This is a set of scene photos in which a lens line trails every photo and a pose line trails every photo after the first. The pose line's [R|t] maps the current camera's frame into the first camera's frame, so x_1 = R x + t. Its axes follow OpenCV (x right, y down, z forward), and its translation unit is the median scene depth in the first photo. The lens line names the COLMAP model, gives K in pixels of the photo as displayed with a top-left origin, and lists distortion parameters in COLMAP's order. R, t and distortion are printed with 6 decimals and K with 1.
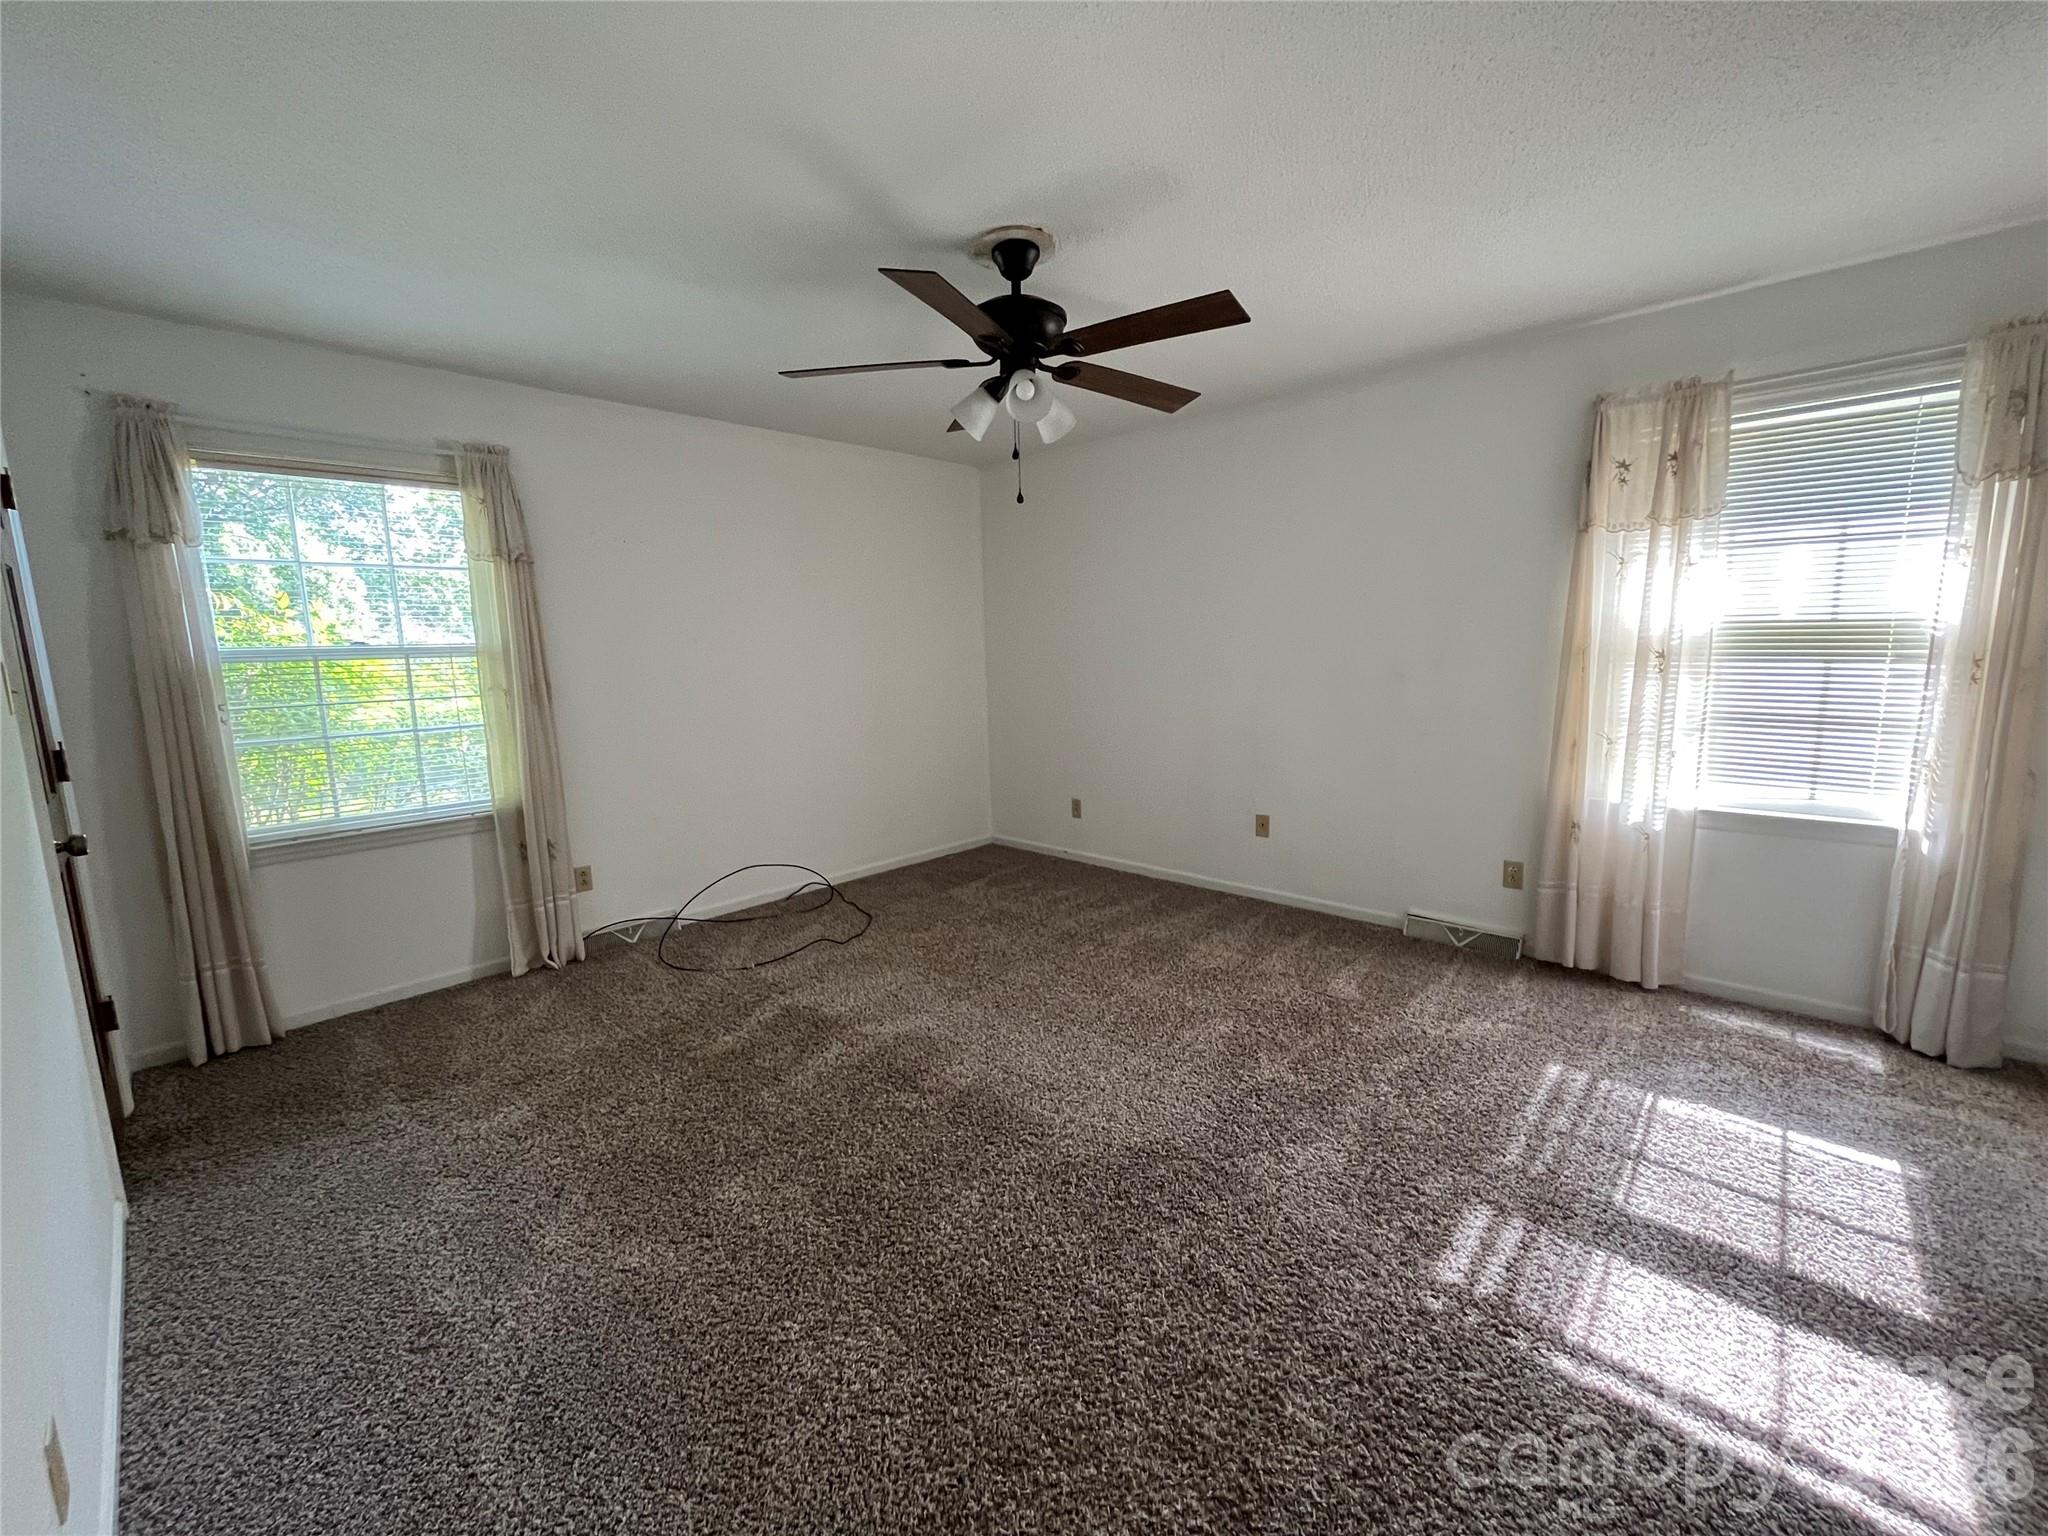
lens RADIAL K [[830.5, 0, 1017.3], [0, 830.5, 770.0], [0, 0, 1]] dist [-0.001320, 0.000012]
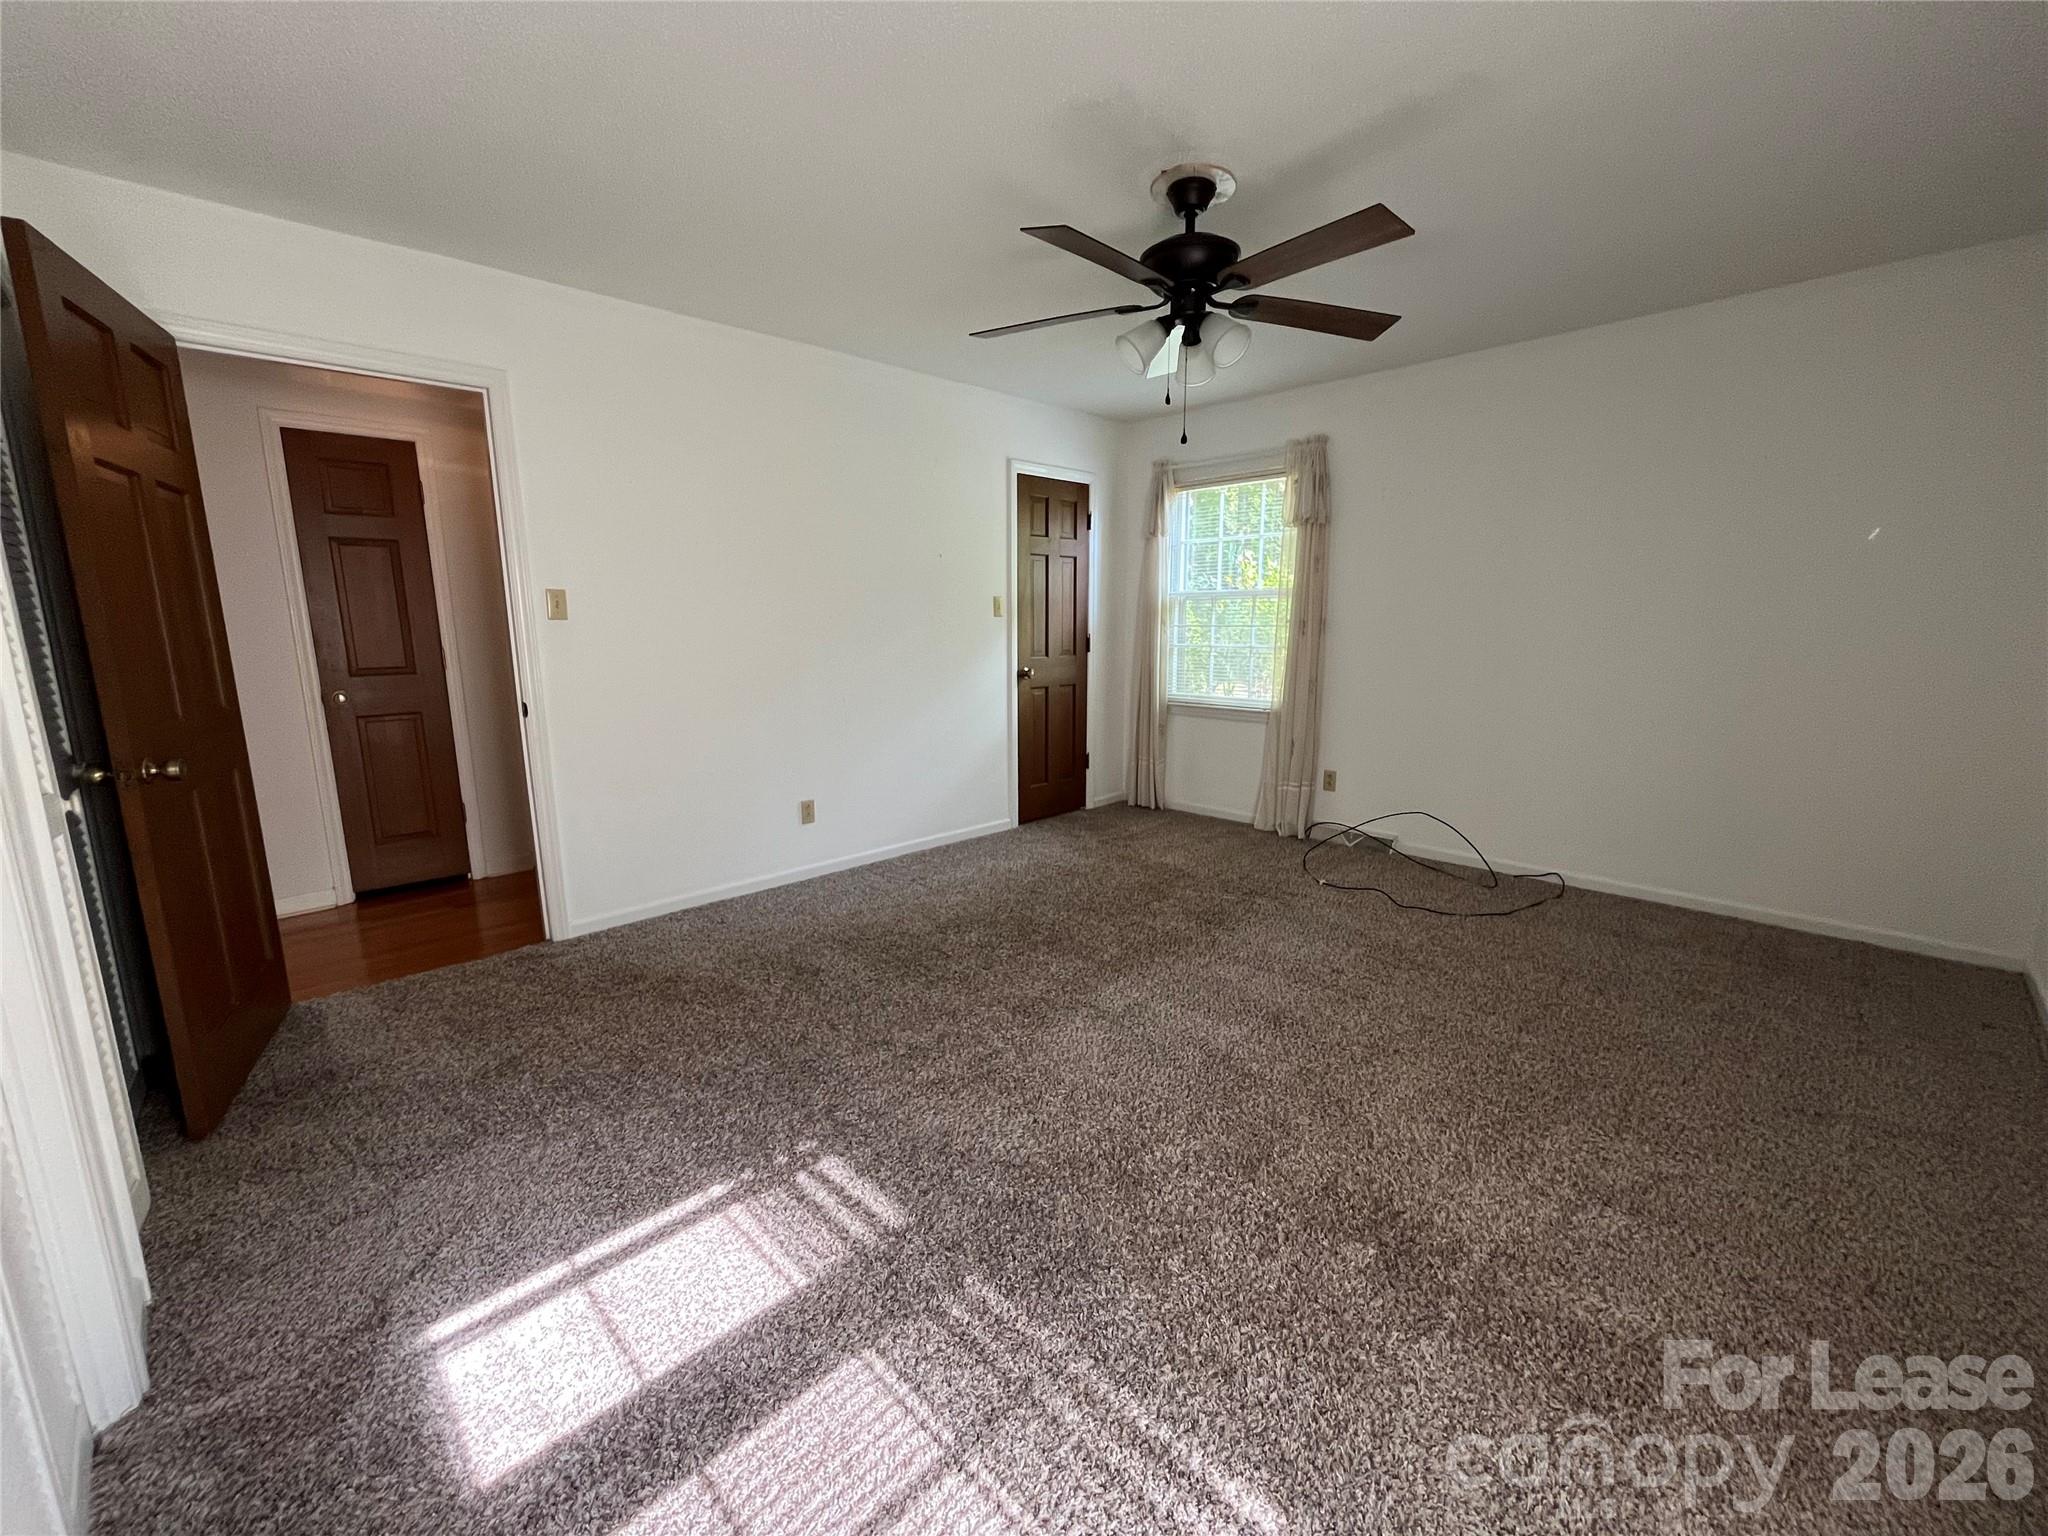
lens RADIAL K [[830.5, 0, 1016.3], [0, 830.5, 767.2], [0, 0, 1]] dist [-0.001320, 0.000012]
pose [[-0.037135, 0.204226, -0.978219, 0.814269], [-0.144730, 0.967474, 0.207477, -0.089874], [0.988774, 0.149282, -0.006369, 0.646660]]
